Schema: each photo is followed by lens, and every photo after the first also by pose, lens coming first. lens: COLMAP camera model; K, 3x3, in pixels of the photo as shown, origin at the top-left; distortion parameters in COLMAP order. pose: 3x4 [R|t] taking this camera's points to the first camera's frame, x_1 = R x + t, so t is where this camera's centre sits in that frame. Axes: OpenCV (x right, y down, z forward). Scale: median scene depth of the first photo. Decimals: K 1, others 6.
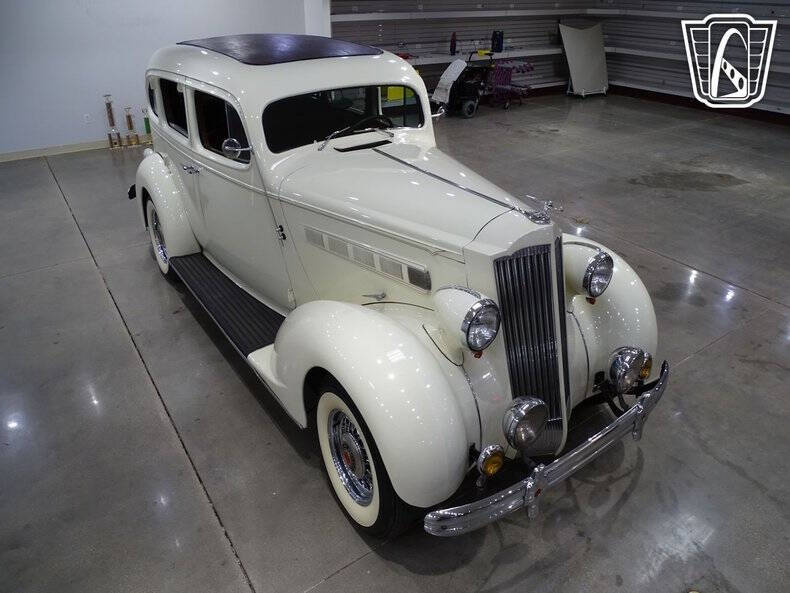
lens RADIAL K [[571.4, 0, 397.8], [0, 571.4, 251.7], [0, 0, 1]] dist [-0.006711, 0.001404]
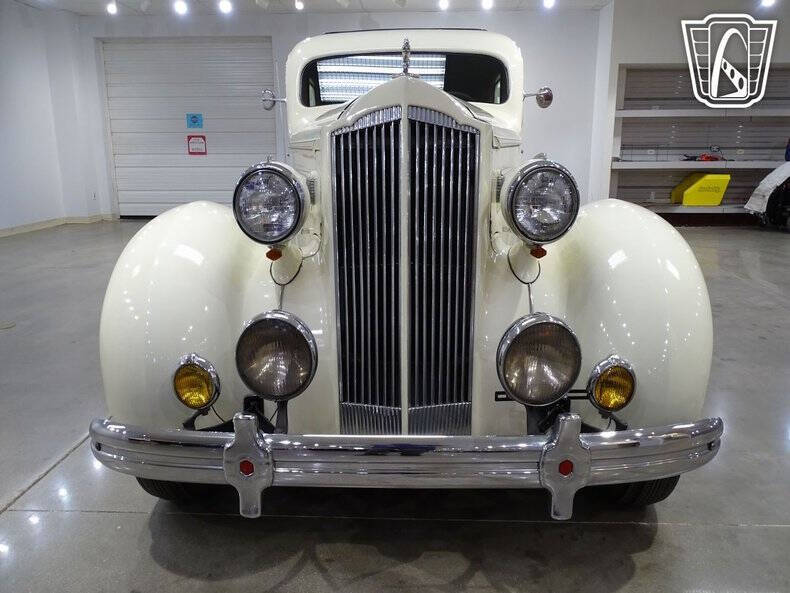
lens RADIAL K [[563.5, 0, 396.9], [0, 563.5, 284.2], [0, 0, 1]] dist [-0.007067, 0.000746]
pose [[0.799092, 0.129539, -0.587088, 0.539016], [-0.250771, 0.959325, -0.129655, 0.223341], [0.546412, 0.250831, 0.799073, 0.456134]]
